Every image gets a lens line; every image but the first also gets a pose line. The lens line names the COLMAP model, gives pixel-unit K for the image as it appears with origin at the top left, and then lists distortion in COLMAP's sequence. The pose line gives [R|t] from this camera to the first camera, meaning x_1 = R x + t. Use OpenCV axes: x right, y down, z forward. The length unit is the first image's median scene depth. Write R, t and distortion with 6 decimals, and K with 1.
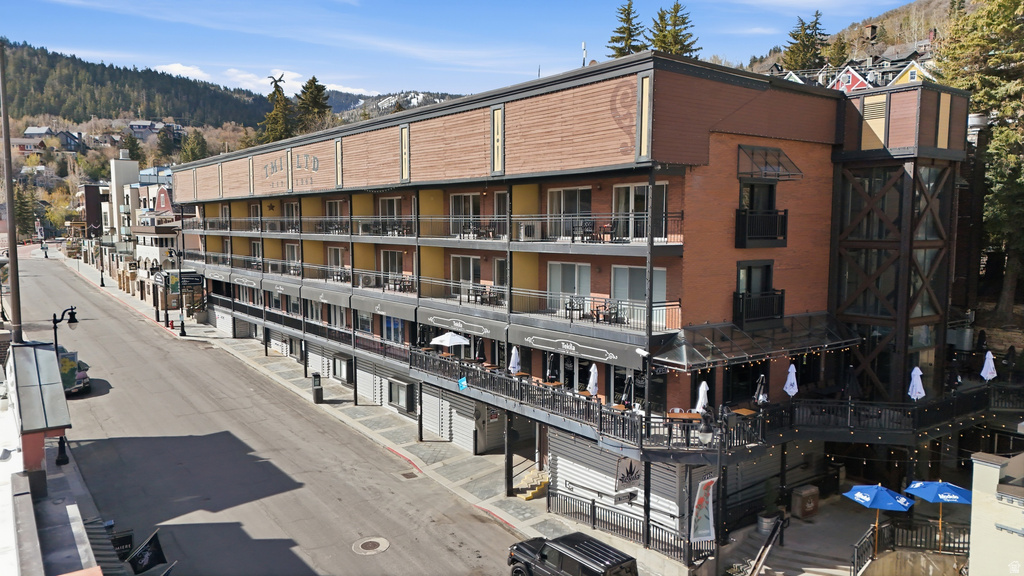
lens RADIAL K [[754.8, 0, 512.0], [0, 754.8, 288.0], [0, 0, 1]] dist [0.080694, -0.073912]
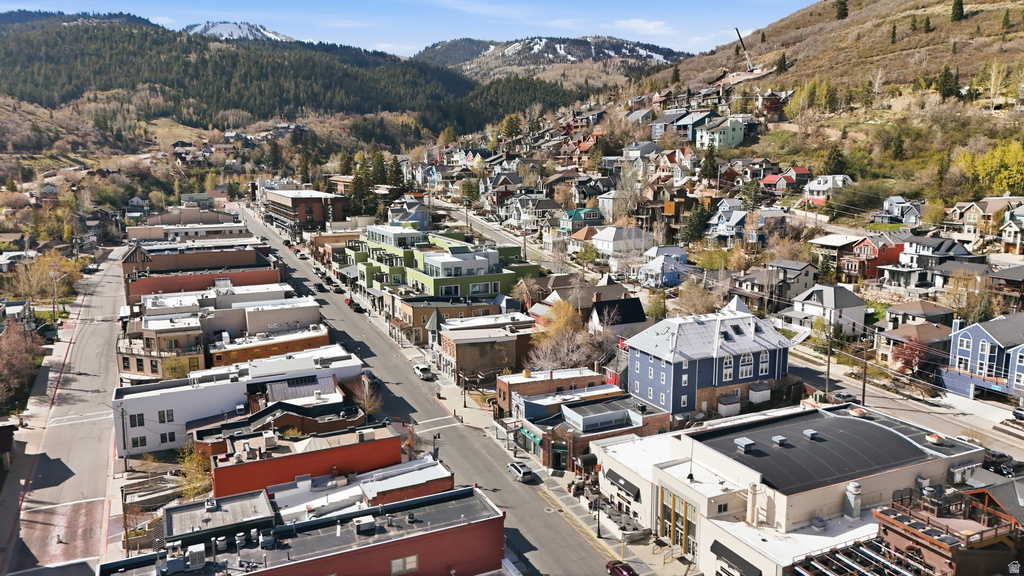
lens RADIAL K [[754.8, 0, 512.0], [0, 754.8, 288.0], [0, 0, 1]] dist [0.080694, -0.073912]
pose [[0.981480, 0.027756, -0.189541, 0.231644], [-0.011519, 0.996208, 0.086233, 0.001147], [0.191215, -0.082453, 0.978079, -0.396807]]
